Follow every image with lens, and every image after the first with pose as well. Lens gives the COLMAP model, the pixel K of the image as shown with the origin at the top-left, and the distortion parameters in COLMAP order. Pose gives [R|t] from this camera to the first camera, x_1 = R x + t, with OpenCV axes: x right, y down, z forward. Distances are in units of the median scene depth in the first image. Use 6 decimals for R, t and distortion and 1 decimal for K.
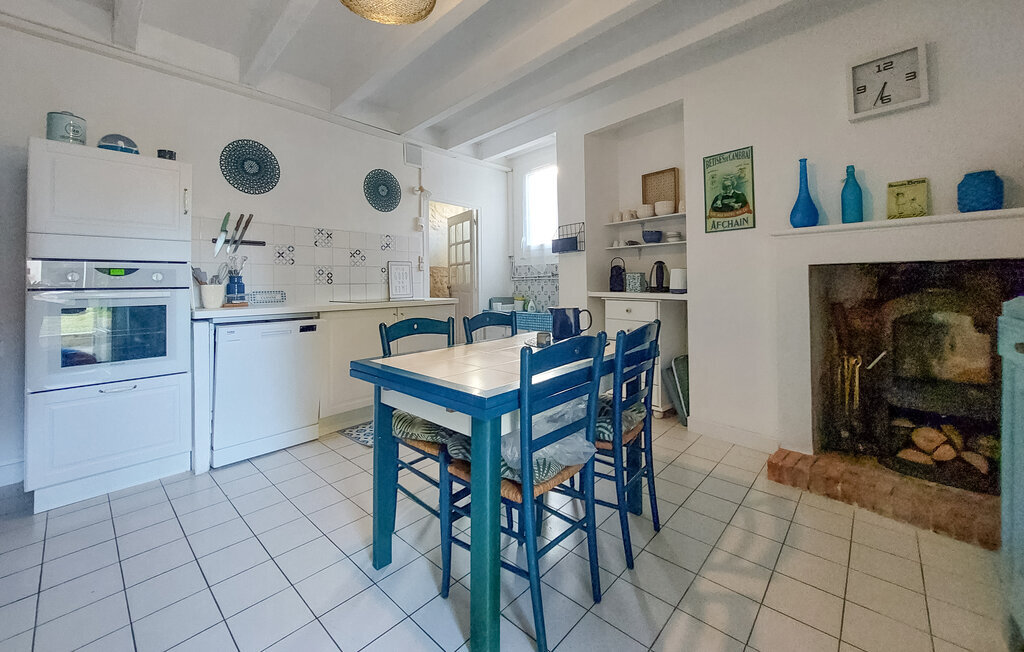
lens RADIAL K [[409.1, 0, 503.3], [0, 409.1, 274.5], [0, 0, 1]] dist [-0.011415, -0.000307]
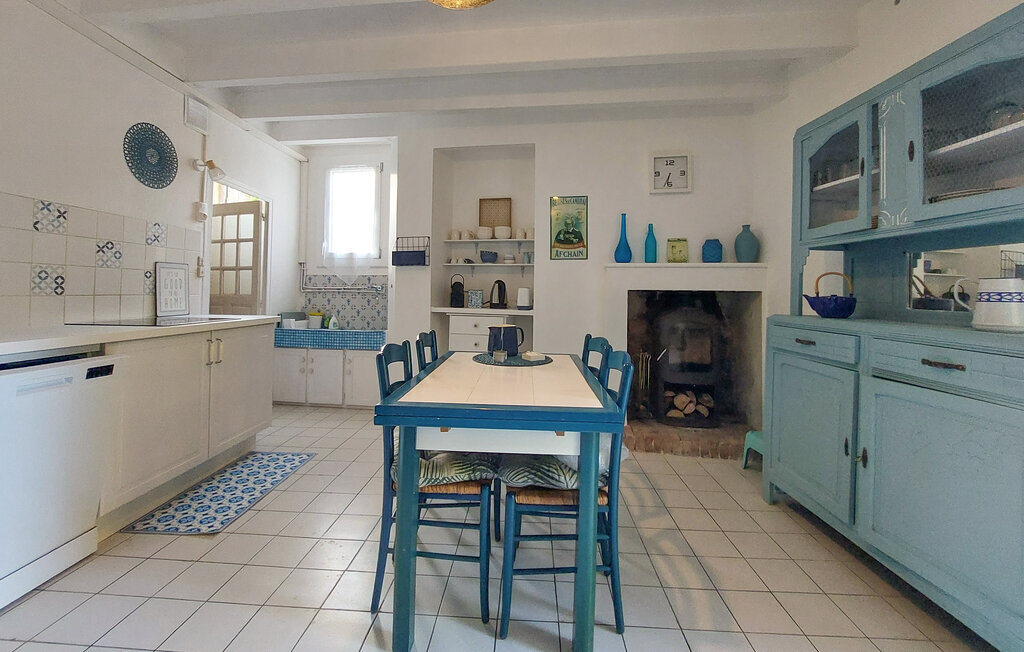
lens RADIAL K [[419.0, 0, 513.8], [0, 419.0, 284.3], [0, 0, 1]] dist [-0.006866, -0.000308]
pose [[0.758665, 0.034329, 0.650576, -0.327558], [-0.034015, 0.999336, -0.013065, -0.007497], [-0.650592, -0.012217, 0.759329, 0.107259]]
